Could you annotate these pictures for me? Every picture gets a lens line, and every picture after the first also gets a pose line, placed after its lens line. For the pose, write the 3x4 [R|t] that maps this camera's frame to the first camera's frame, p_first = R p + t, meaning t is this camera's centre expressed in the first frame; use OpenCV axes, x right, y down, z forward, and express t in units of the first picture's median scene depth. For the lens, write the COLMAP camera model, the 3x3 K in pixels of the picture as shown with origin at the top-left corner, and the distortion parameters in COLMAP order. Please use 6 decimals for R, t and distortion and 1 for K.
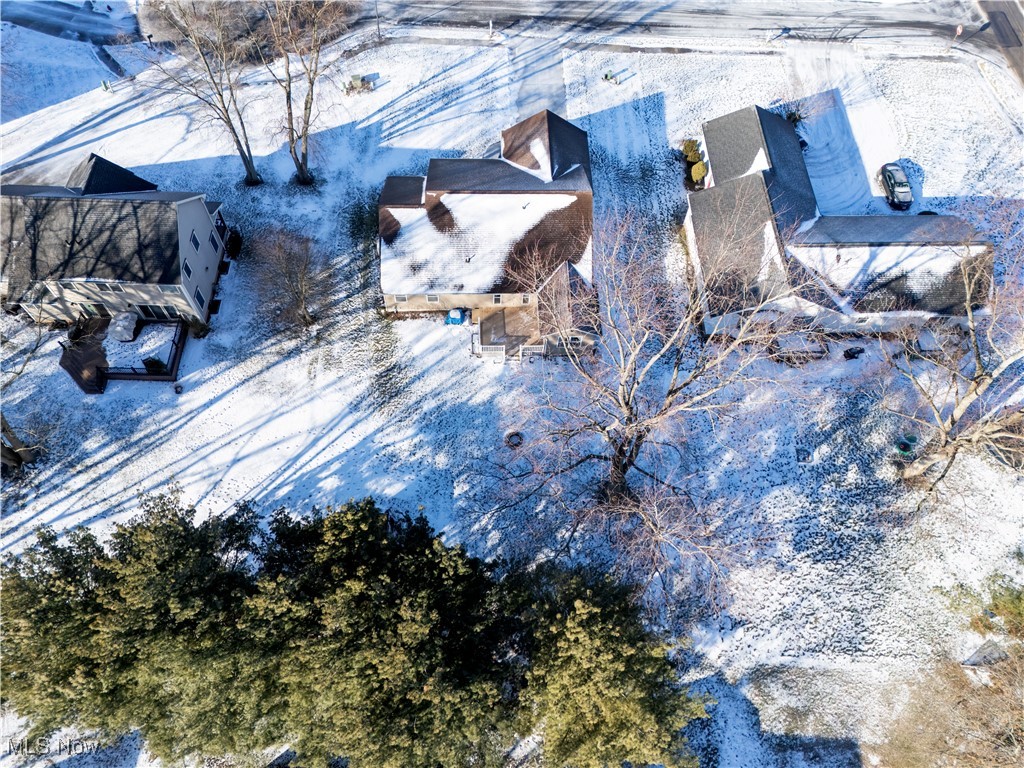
lens RADIAL K [[727.5, 0, 512.0], [0, 727.5, 384.0], [0, 0, 1]] dist [0.089463, -0.079136]
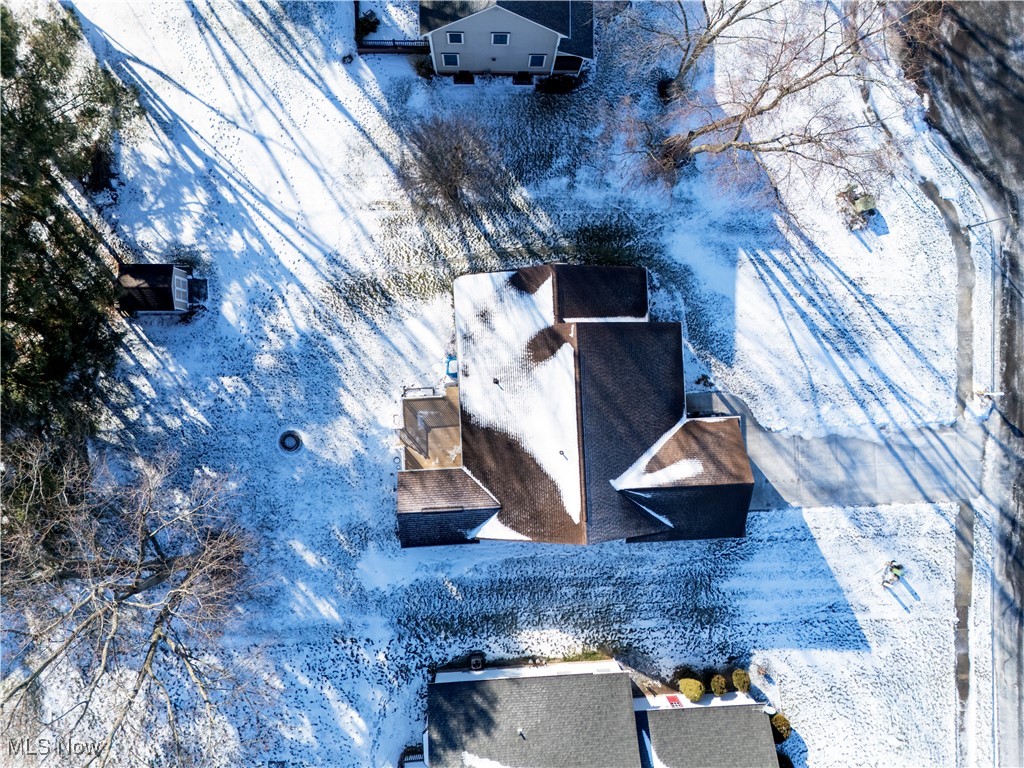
lens RADIAL K [[727.5, 0, 512.0], [0, 727.5, 384.0], [0, 0, 1]] dist [0.089463, -0.079136]
pose [[0.016548, 0.999270, -0.034420, -0.029713], [-0.893636, 0.030223, 0.447774, -0.539508], [0.448488, 0.023349, 0.893484, 0.300720]]
